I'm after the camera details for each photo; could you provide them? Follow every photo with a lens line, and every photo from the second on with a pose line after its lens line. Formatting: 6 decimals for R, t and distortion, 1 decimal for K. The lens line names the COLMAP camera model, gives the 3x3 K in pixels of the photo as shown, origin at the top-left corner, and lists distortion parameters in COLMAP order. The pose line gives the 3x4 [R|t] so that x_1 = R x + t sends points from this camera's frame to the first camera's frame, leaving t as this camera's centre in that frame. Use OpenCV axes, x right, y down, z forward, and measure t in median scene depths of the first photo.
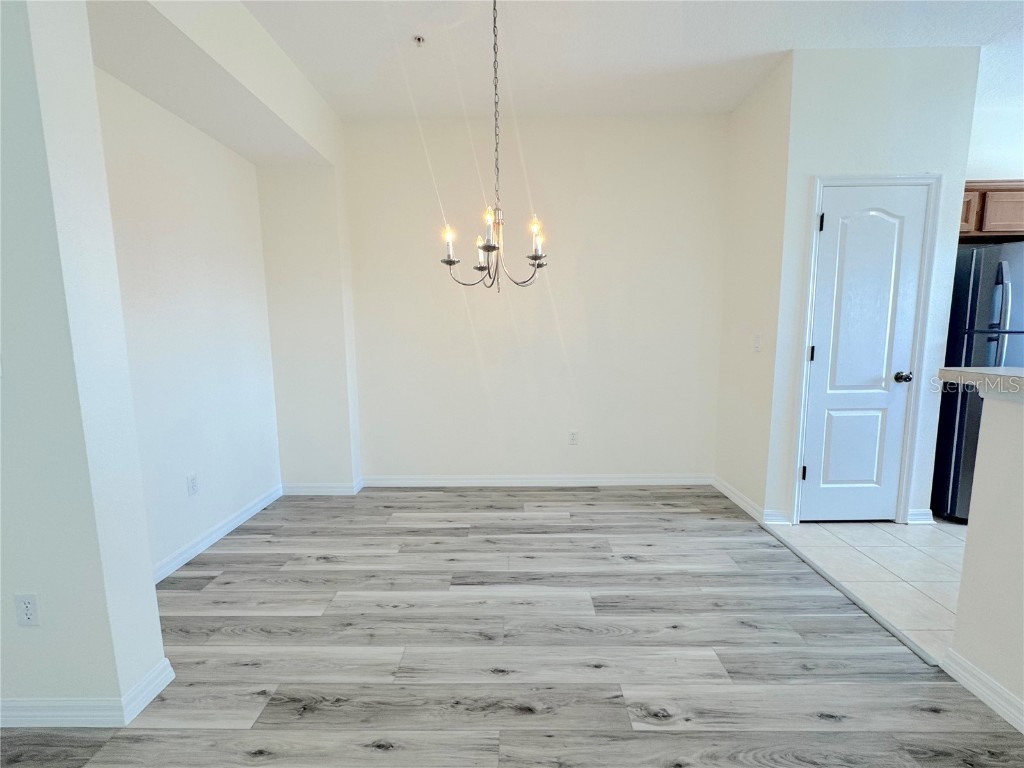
lens RADIAL K [[434.4, 0, 510.6], [0, 434.4, 383.3], [0, 0, 1]] dist [-0.003564, 0.000014]
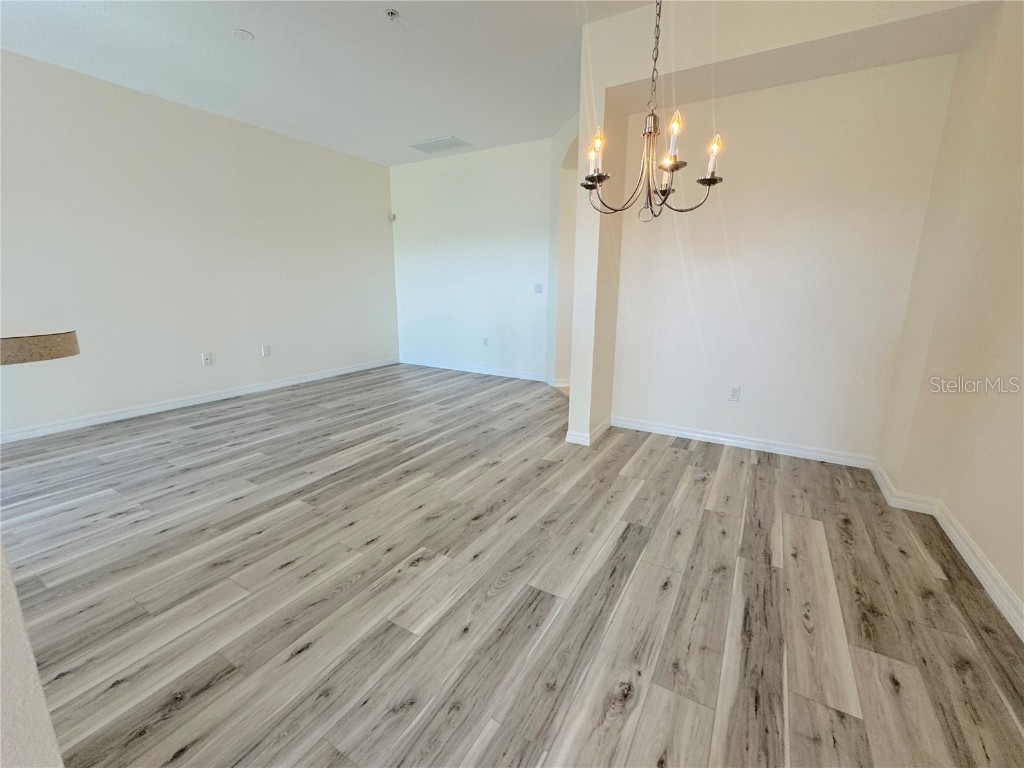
lens RADIAL K [[428.0, 0, 511.9], [0, 428.0, 386.2], [0, 0, 1]] dist [-0.003928, -0.000406]
pose [[-0.498246, 0.207267, -0.841897, 0.690786], [-0.106061, 0.949144, 0.296439, -0.102642], [0.860524, 0.236992, -0.450924, 0.991977]]
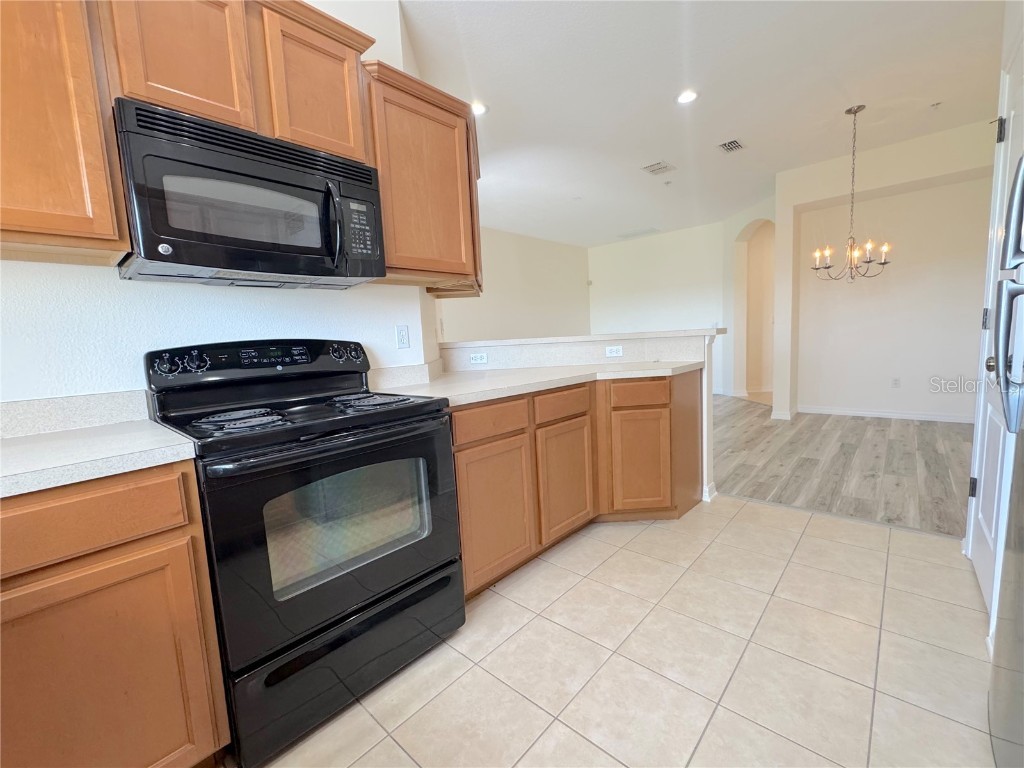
lens RADIAL K [[428.0, 0, 511.9], [0, 428.0, 386.2], [0, 0, 1]] dist [-0.003928, -0.000406]
pose [[-0.663821, 0.130466, -0.736424, 1.844602], [-0.031326, 0.978952, 0.201670, -0.083931], [0.747235, 0.156942, -0.645762, 0.942130]]
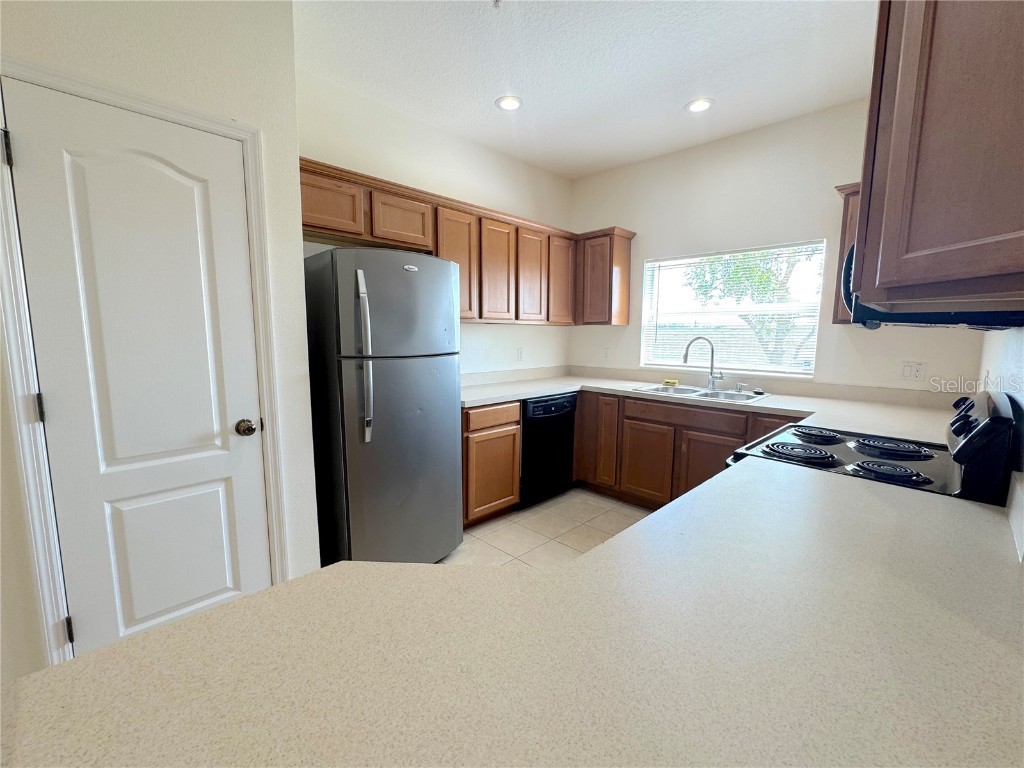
lens RADIAL K [[428.0, 0, 511.9], [0, 428.0, 386.2], [0, 0, 1]] dist [-0.003928, -0.000406]
pose [[0.693779, -0.074782, 0.716295, 0.772346], [0.072768, 0.996783, 0.033585, -0.075597], [-0.716502, 0.028823, 0.696989, 0.262023]]
